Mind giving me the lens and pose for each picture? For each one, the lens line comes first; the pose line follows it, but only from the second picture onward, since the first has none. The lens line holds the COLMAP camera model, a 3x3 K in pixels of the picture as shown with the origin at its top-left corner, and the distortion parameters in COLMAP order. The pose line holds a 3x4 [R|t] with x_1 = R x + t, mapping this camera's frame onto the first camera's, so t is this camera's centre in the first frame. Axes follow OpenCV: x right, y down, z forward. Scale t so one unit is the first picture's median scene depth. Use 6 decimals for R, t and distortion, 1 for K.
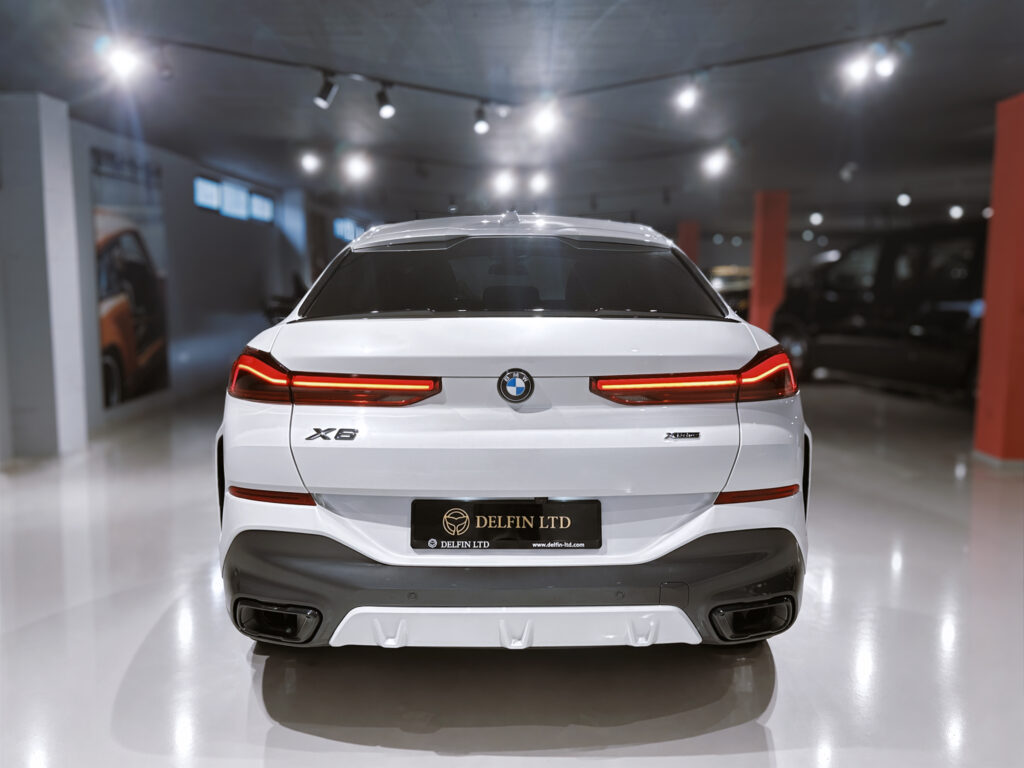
lens RADIAL K [[830.8, 0, 512.6], [0, 830.8, 386.7], [0, 0, 1]] dist [0.091927, -0.006170]
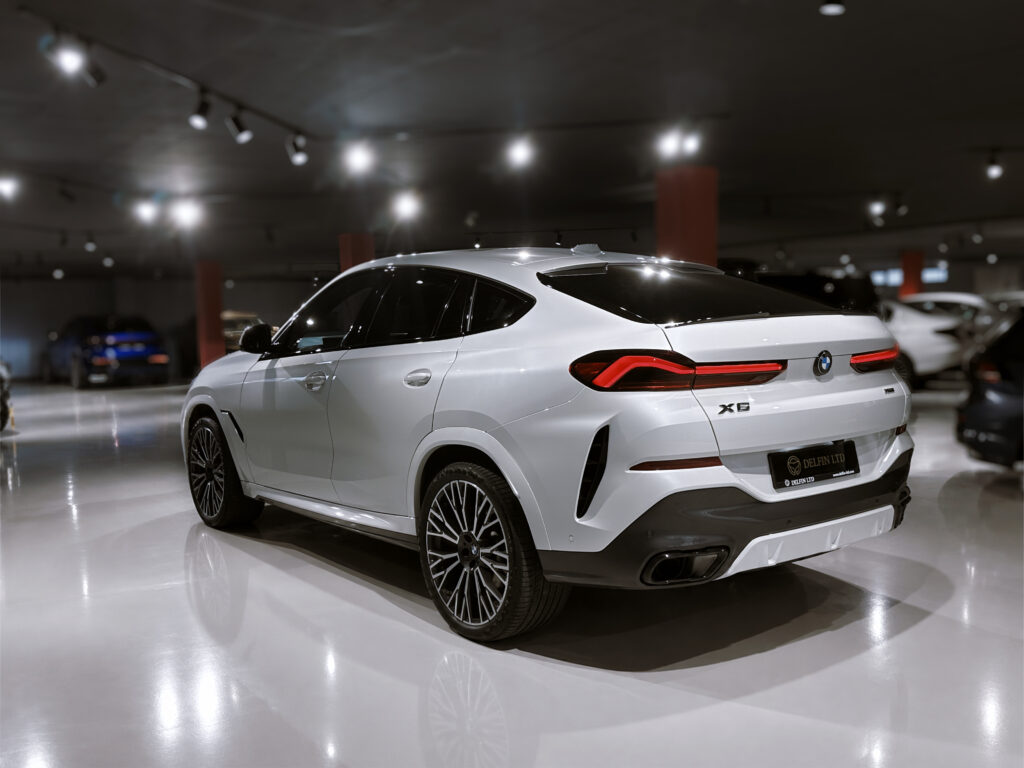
lens RADIAL K [[958.9, 0, 506.3], [0, 958.9, 376.3], [0, 0, 1]] dist [0.041386, 0.000000]
pose [[0.812928, -0.061708, 0.579086, -1.360073], [0.105643, 0.993498, -0.042434, 0.033345], [-0.572702, 0.095672, 0.814161, -0.032340]]
